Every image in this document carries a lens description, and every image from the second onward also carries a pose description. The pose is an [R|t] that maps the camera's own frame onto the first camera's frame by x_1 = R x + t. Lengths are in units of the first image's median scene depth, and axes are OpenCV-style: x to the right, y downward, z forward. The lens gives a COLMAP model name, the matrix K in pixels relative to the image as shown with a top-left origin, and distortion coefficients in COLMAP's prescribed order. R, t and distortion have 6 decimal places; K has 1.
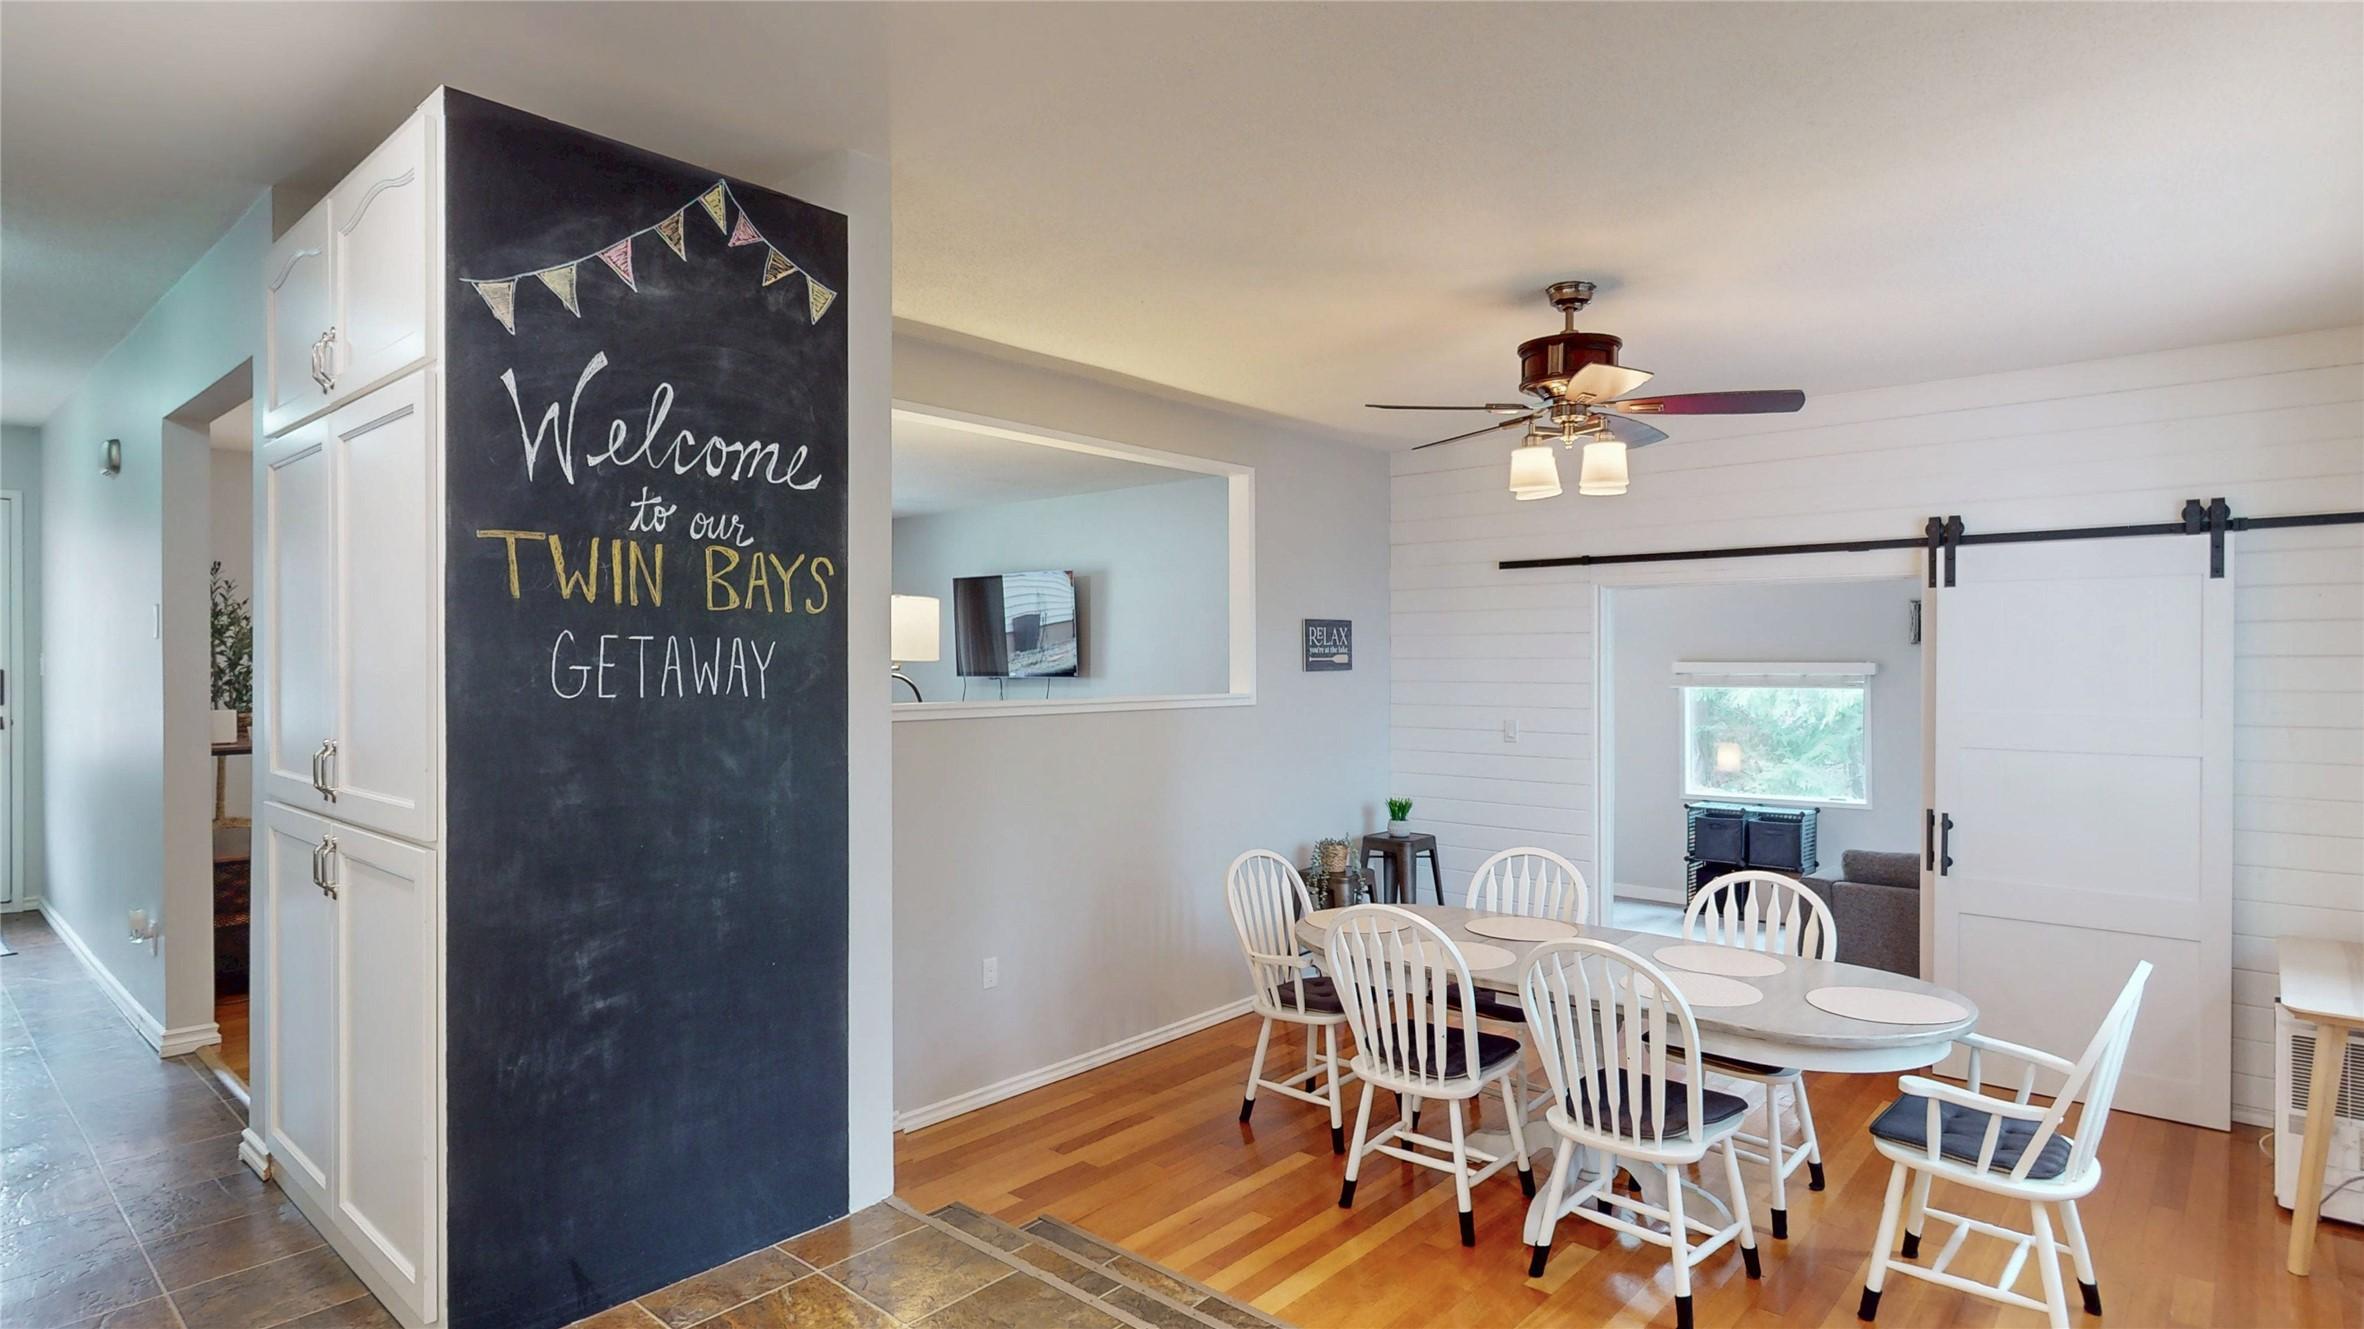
lens RADIAL K [[1365.0, 0, 1131.5], [0, 1365.0, 663.2], [0, 0, 1]] dist [-0.001276, -0.000214]
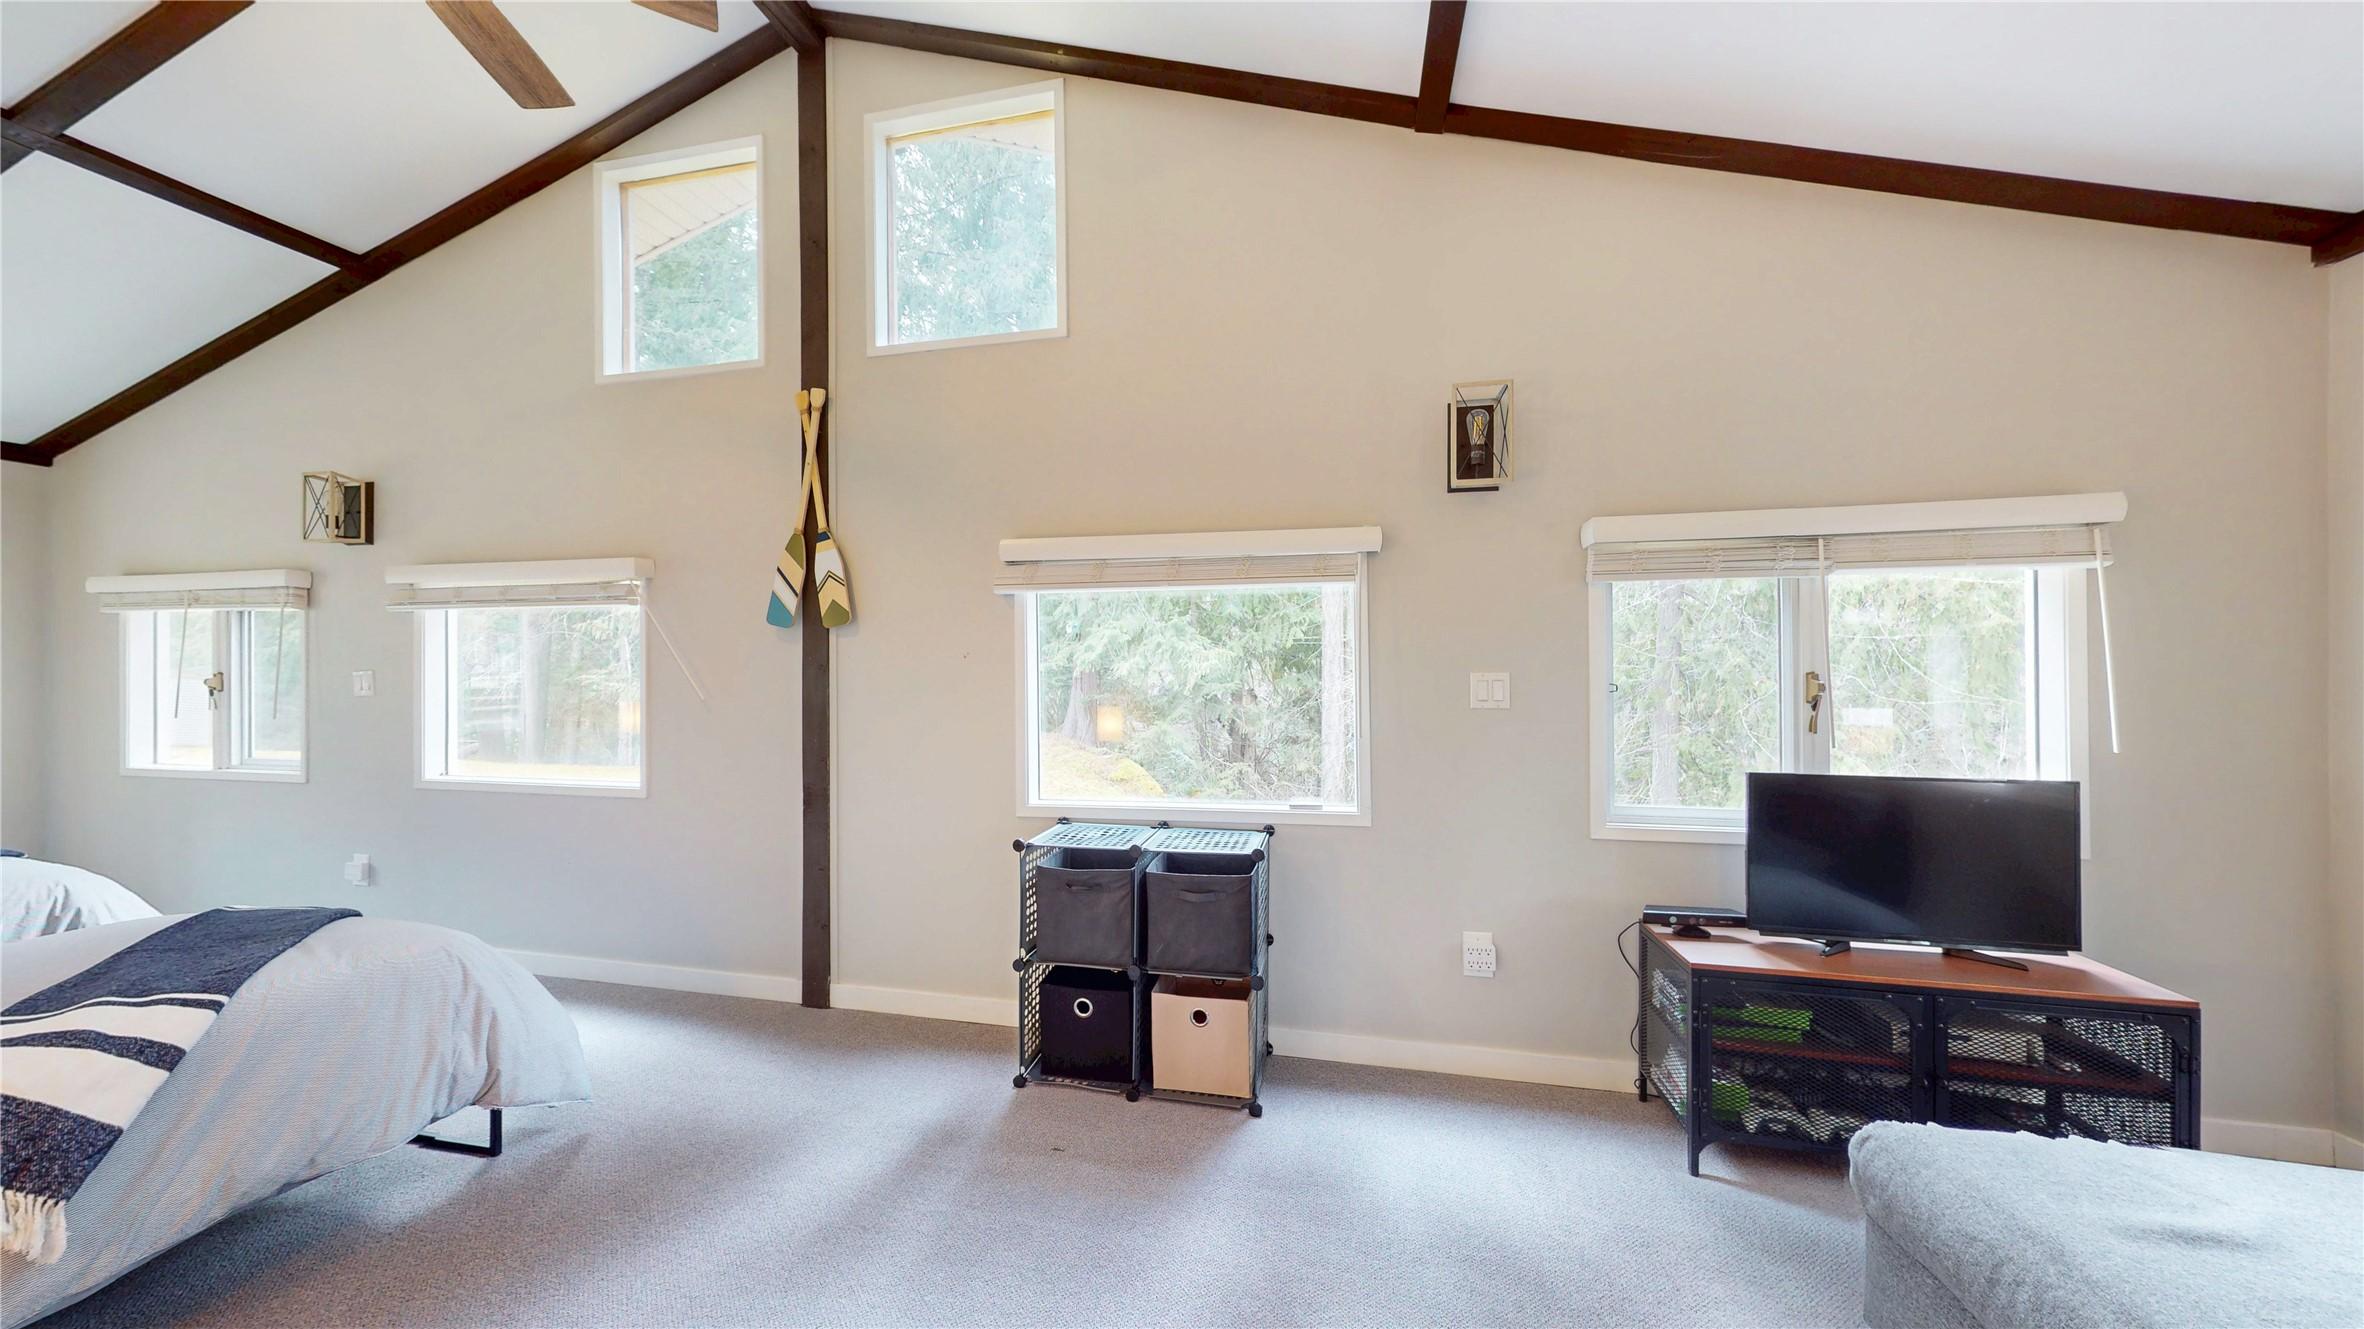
lens RADIAL K [[874.6, 0, 1182.0], [0, 874.6, 664.5], [0, 0, 1]] dist [-0.001009, -0.000082]
pose [[0.882053, -0.004335, 0.471131, 0.319327], [0.004319, 0.999990, 0.001115, 0.045985], [-0.471131, 0.001051, 0.882063, 0.722031]]
